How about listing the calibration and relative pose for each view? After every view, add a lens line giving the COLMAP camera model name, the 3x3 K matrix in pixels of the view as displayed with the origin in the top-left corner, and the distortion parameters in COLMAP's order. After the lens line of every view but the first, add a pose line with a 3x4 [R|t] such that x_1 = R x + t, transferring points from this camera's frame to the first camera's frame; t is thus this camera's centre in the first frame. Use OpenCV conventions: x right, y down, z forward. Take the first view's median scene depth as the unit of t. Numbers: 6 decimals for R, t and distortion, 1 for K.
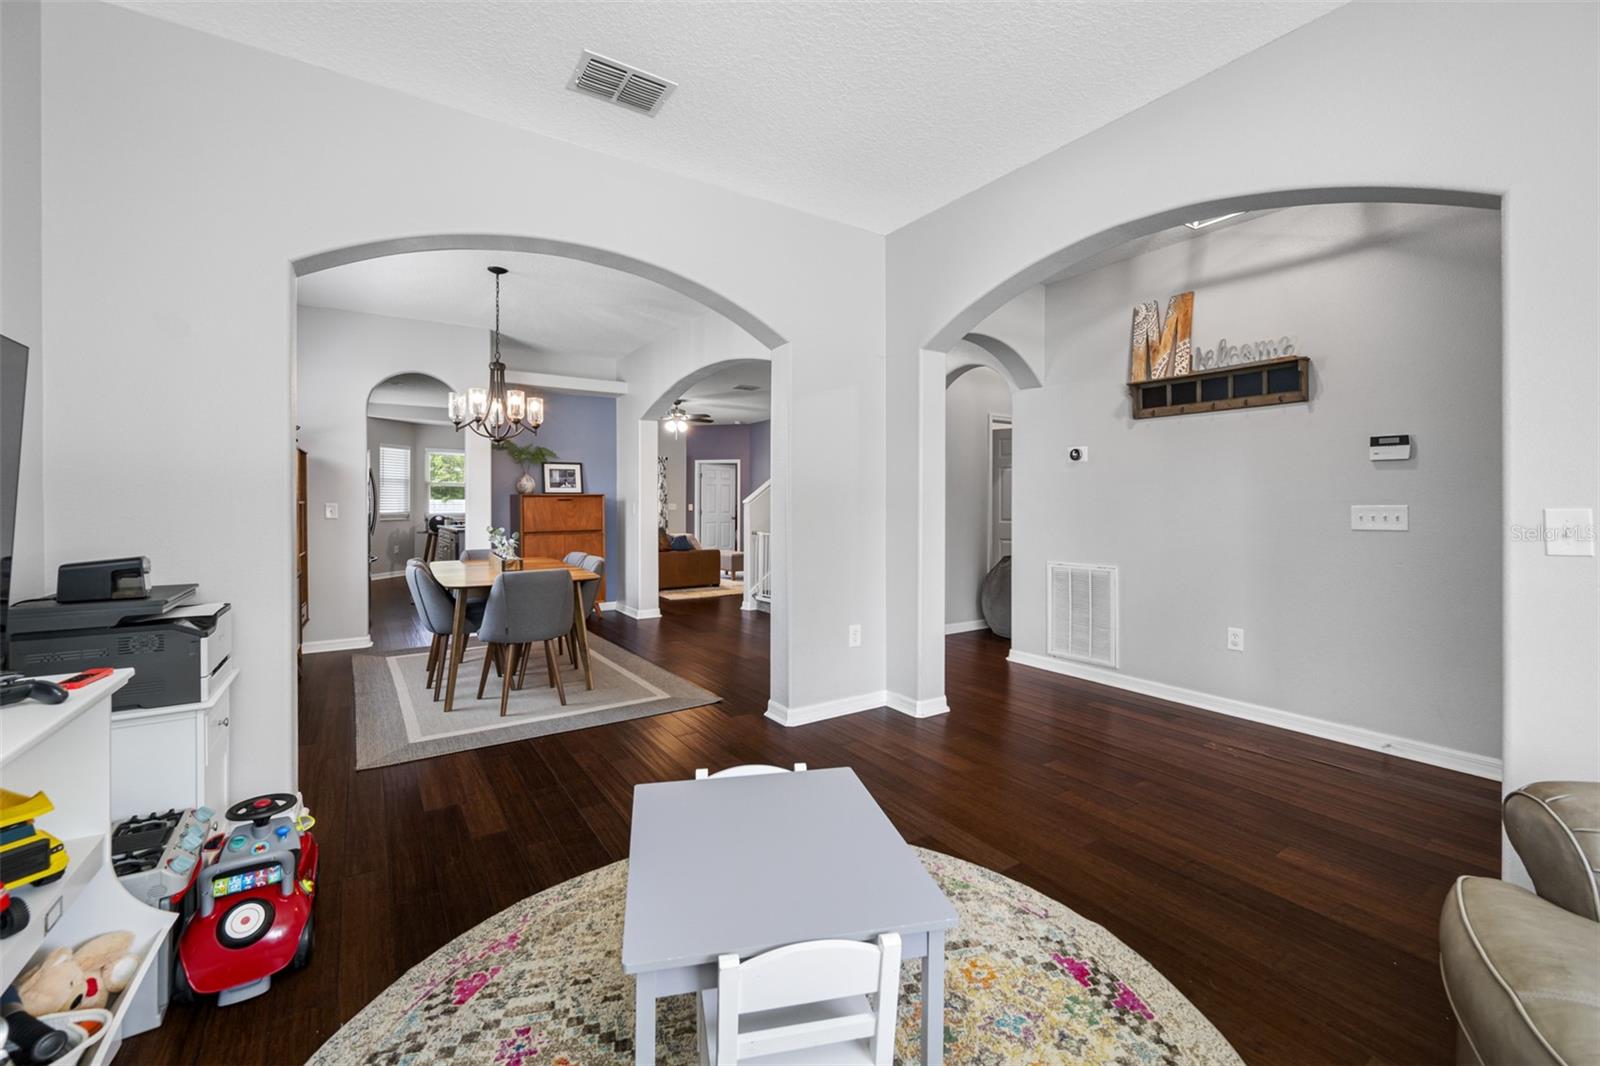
lens RADIAL K [[664.1, 0, 804.0], [0, 664.1, 498.6], [0, 0, 1]] dist [0.001364, 0.000239]
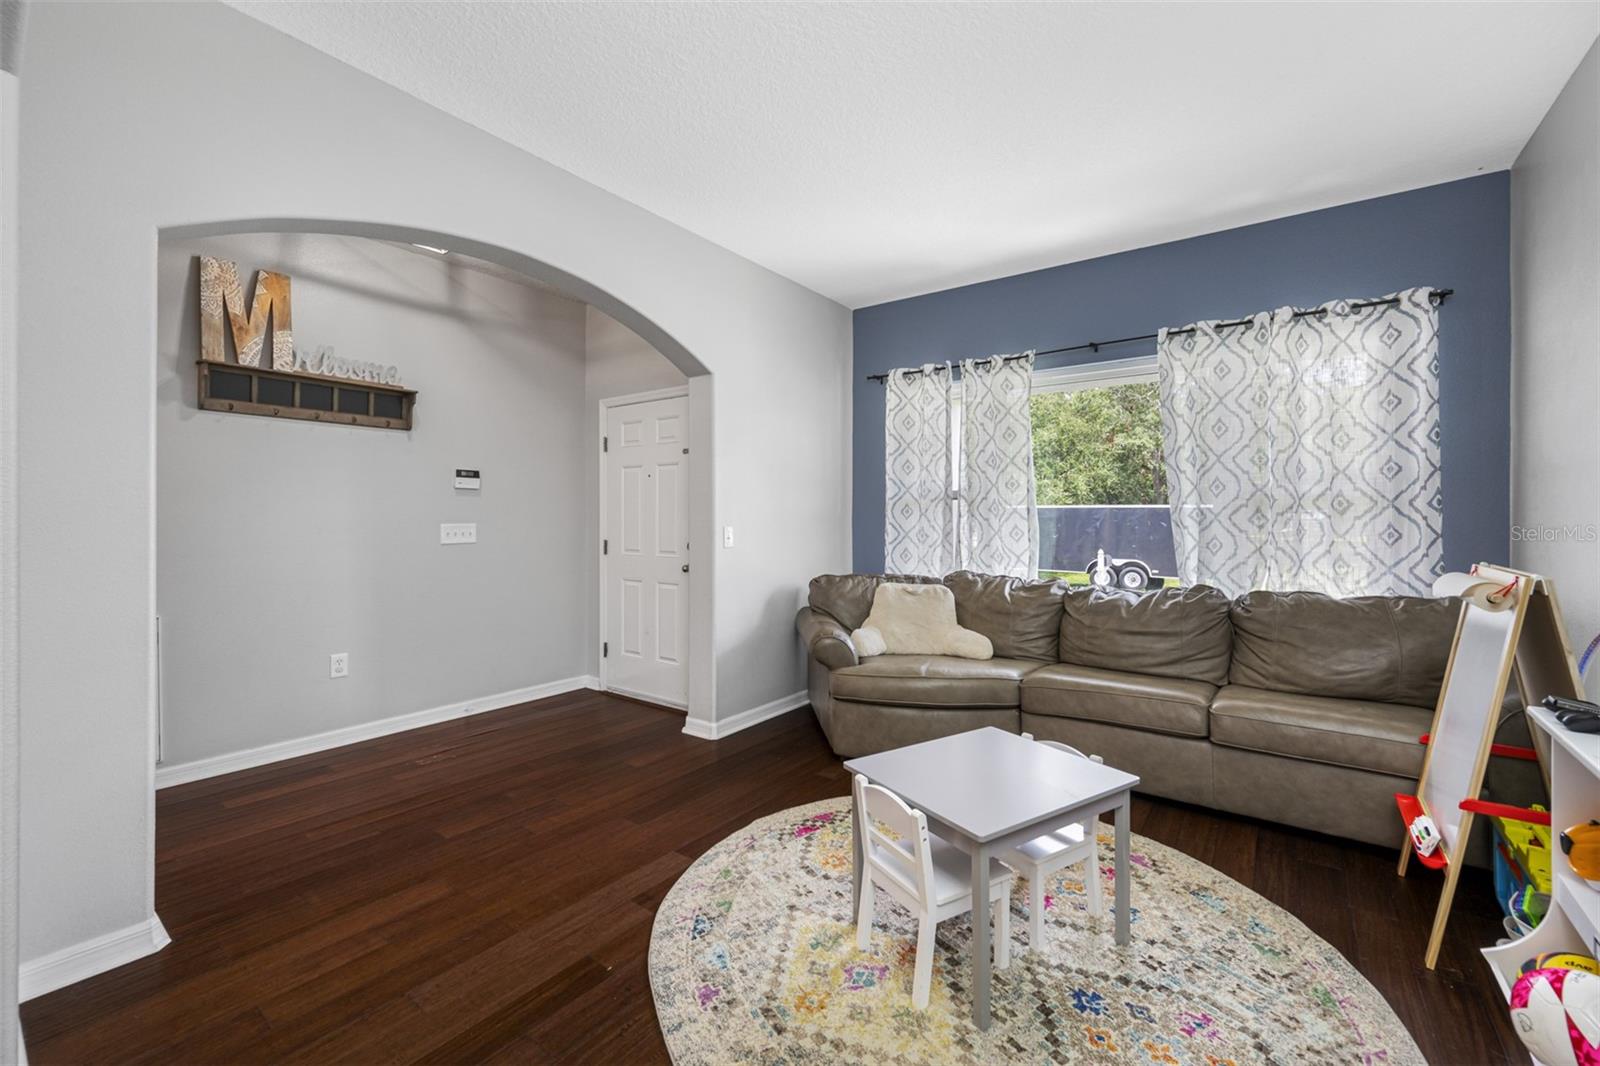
lens RADIAL K [[664.1, 0, 804.0], [0, 664.1, 498.6], [0, 0, 1]] dist [0.001364, 0.000239]
pose [[-0.346623, 0.023968, 0.937698, -0.574347], [-0.012516, 0.999466, -0.030174, -0.007883], [-0.937921, -0.022195, -0.346138, 0.848444]]
